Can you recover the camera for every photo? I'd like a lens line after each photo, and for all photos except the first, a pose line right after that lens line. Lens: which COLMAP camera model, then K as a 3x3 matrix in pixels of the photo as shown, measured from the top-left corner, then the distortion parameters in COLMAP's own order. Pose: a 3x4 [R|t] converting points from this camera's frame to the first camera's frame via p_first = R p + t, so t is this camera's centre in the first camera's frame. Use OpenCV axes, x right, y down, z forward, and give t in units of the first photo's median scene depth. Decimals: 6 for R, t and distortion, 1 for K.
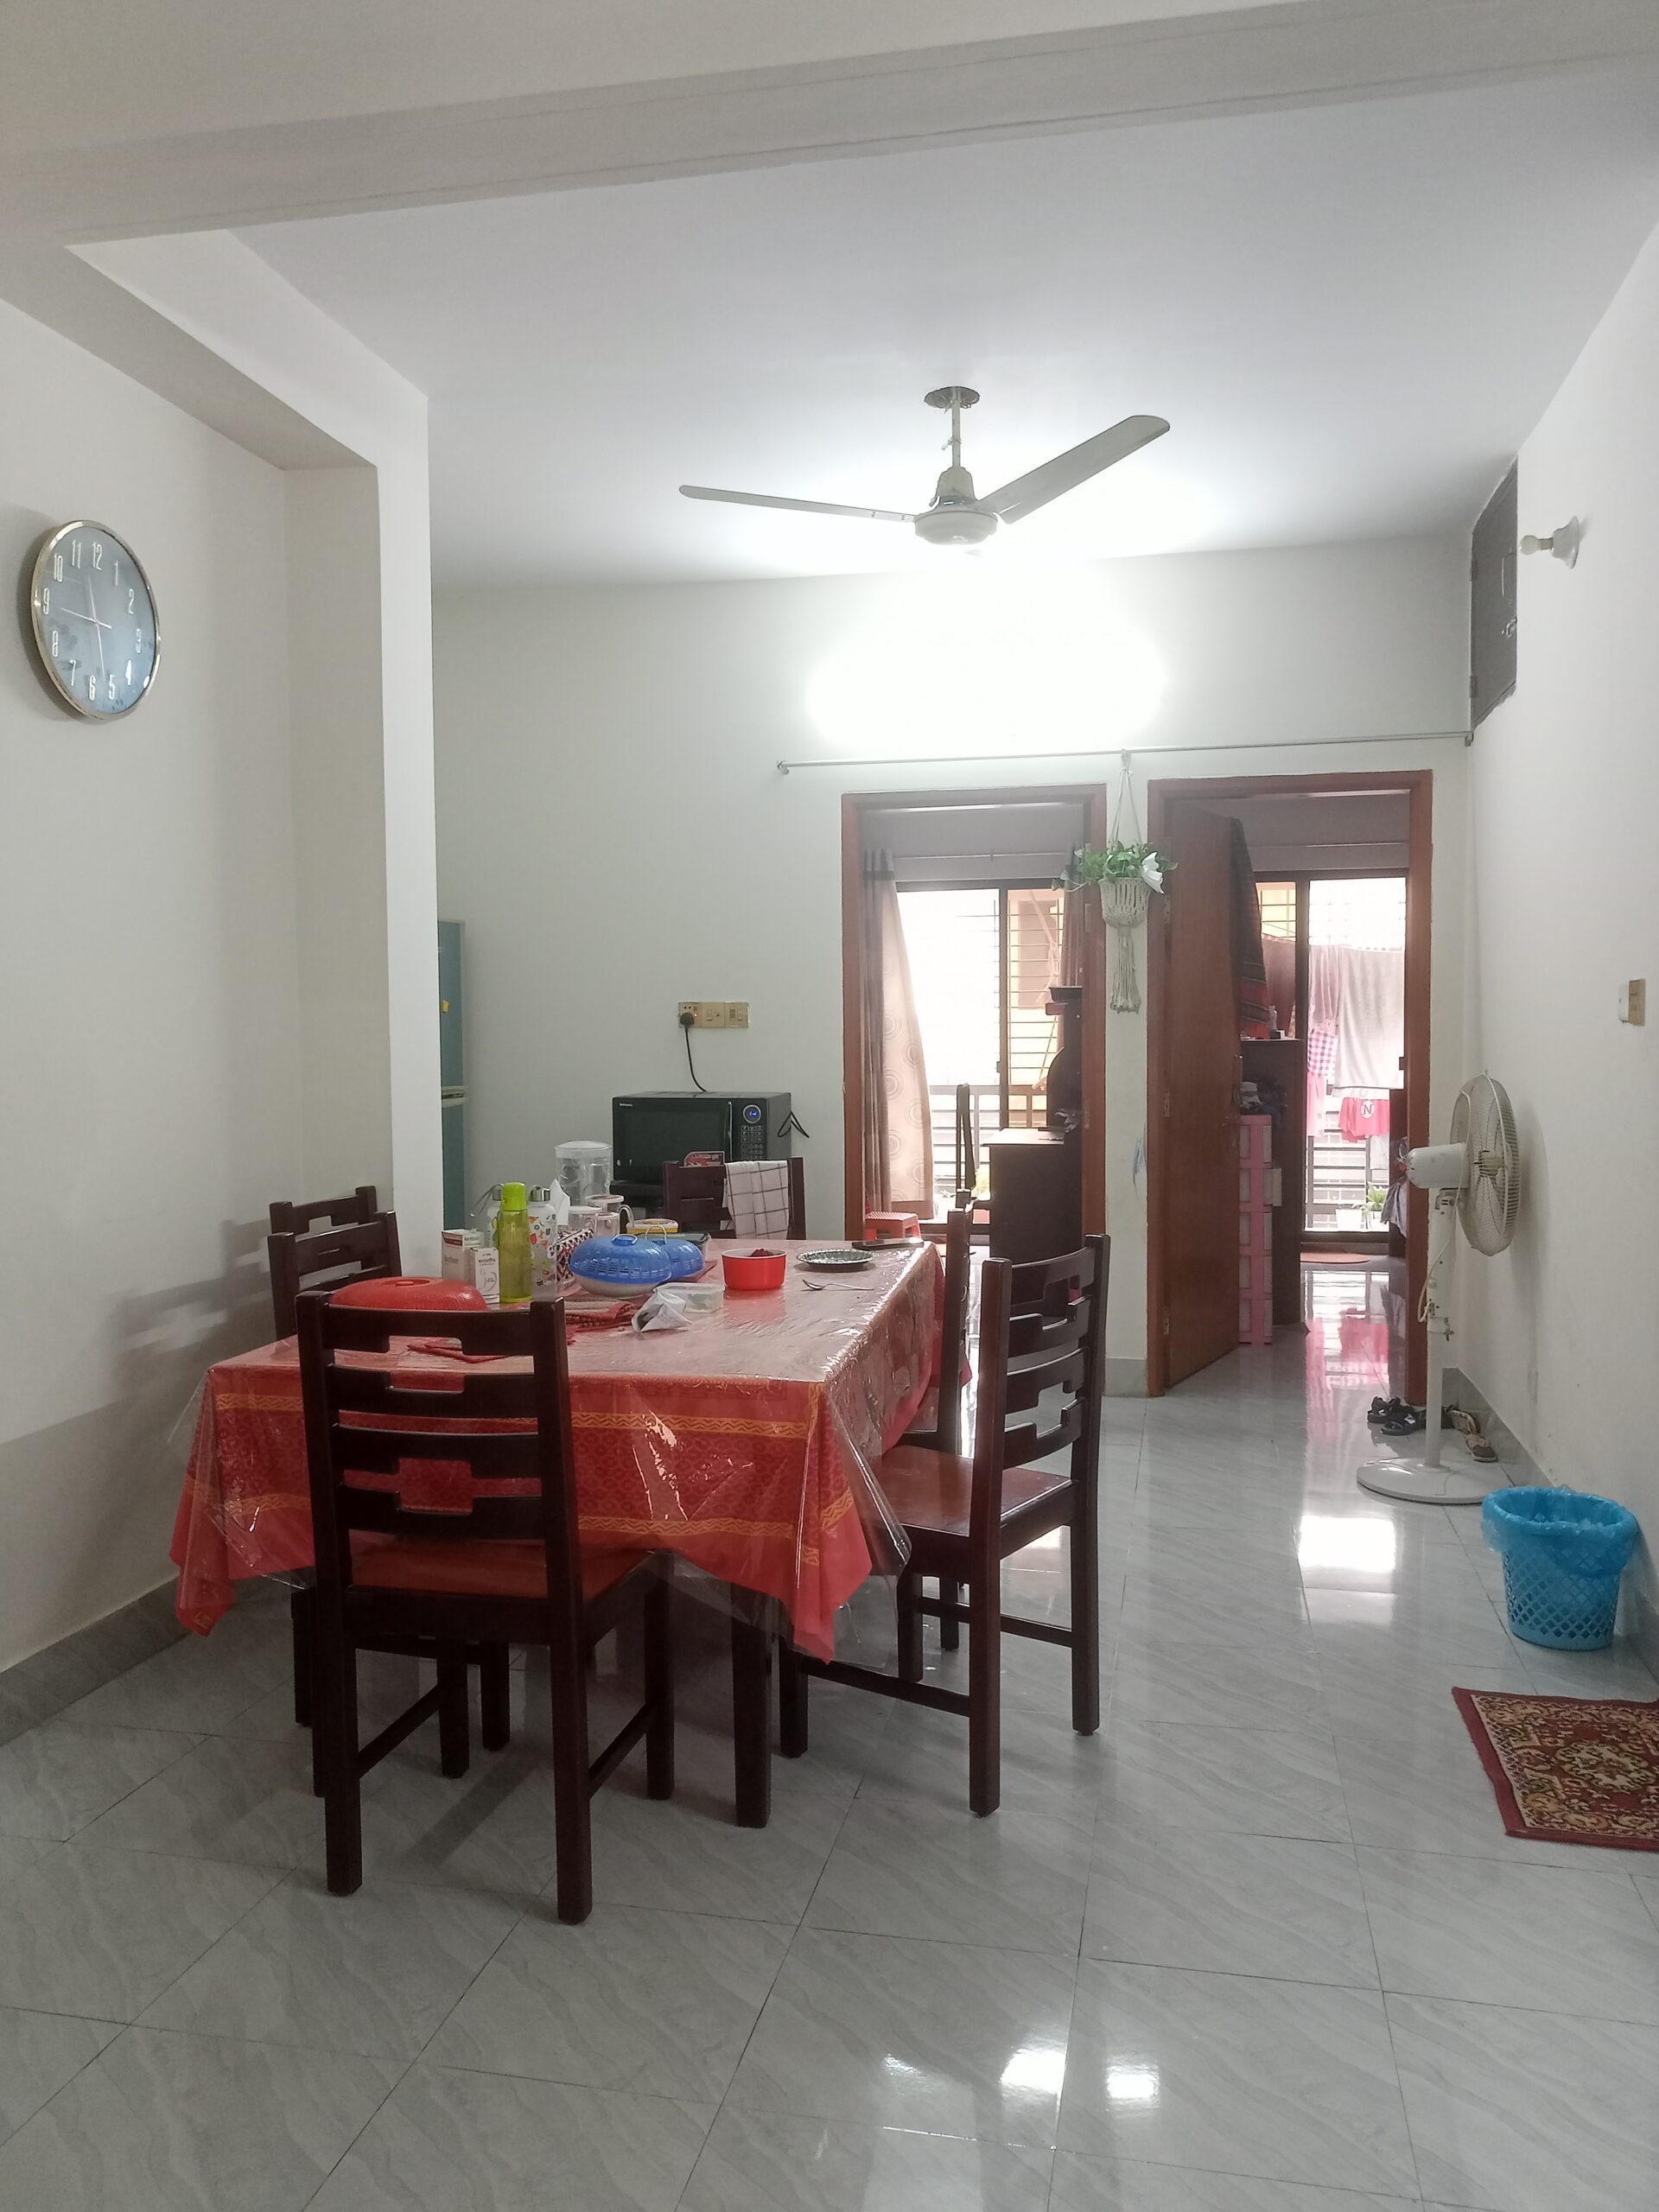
lens RADIAL K [[1654.3, 0, 825.4], [0, 1654.3, 1104.3], [0, 0, 1]] dist [0.046306, 0.000022]
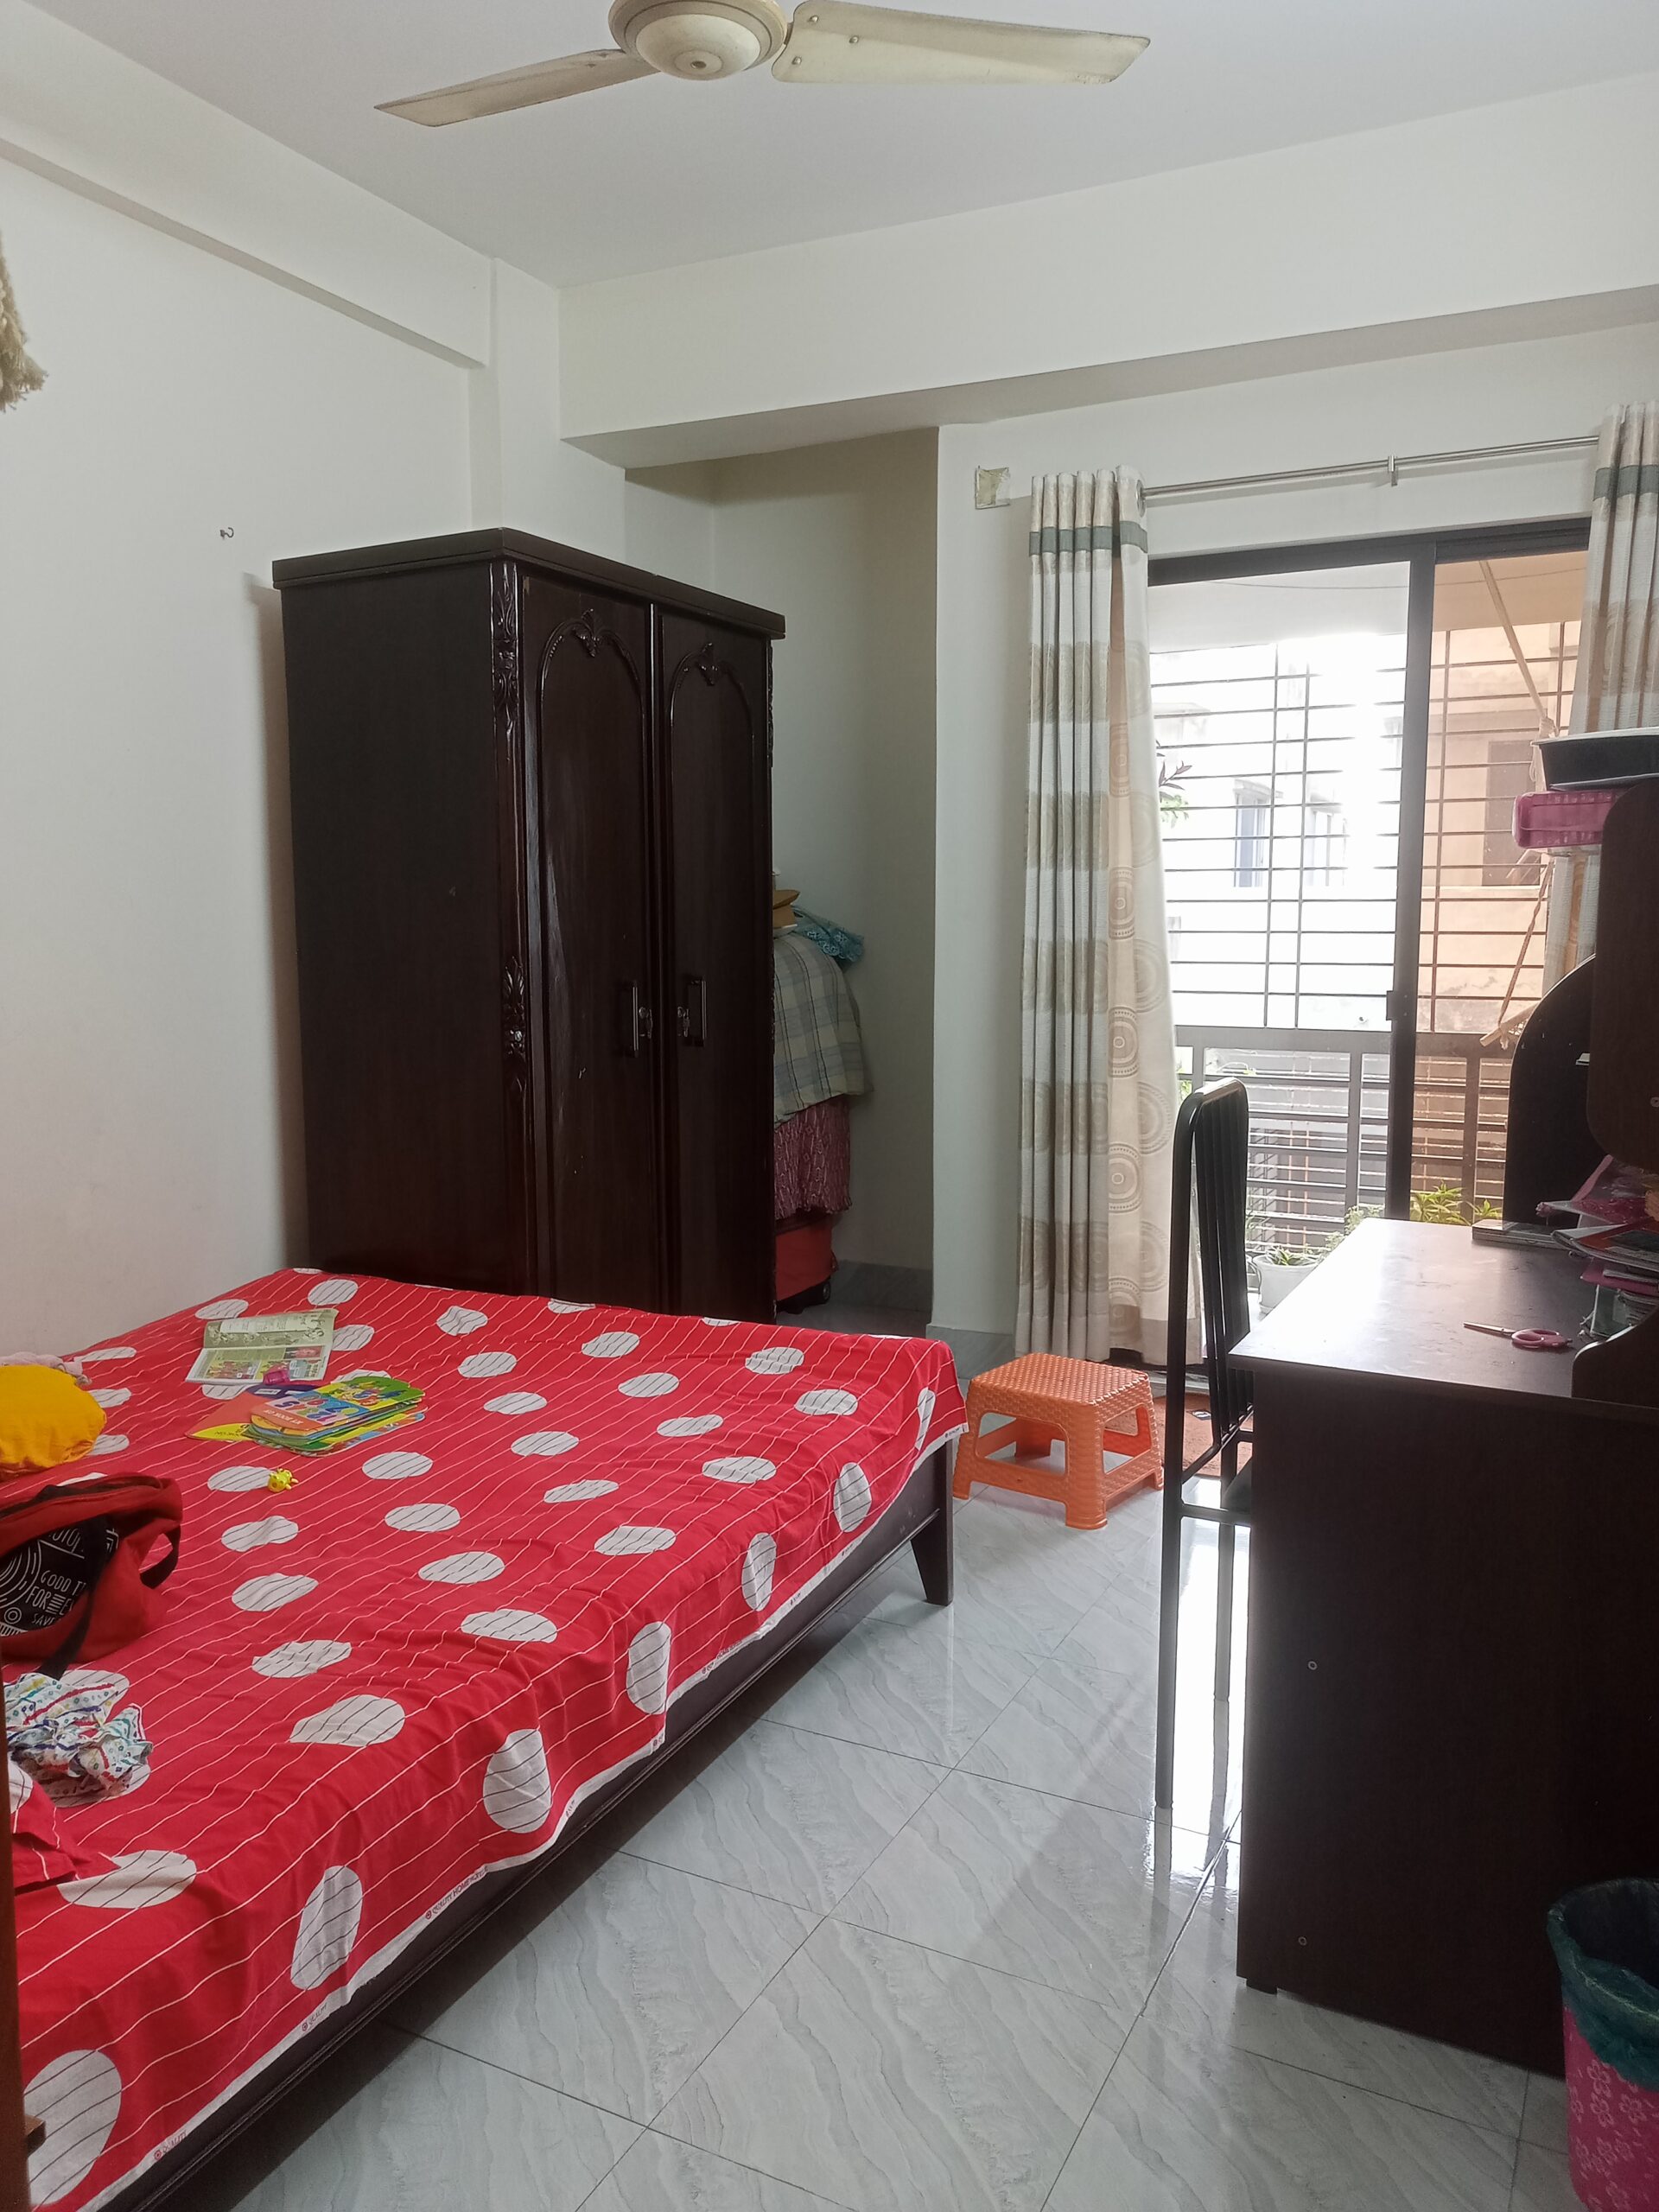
lens RADIAL K [[1654.3, 0, 832.3], [0, 1654.3, 1107.3], [0, 0, 1]] dist [0.046306, 0.000022]
pose [[0.966050, 0.026570, -0.256987, 0.076726], [-0.006516, 0.996887, 0.078575, -0.027356], [0.258275, -0.074233, 0.963215, 0.558592]]
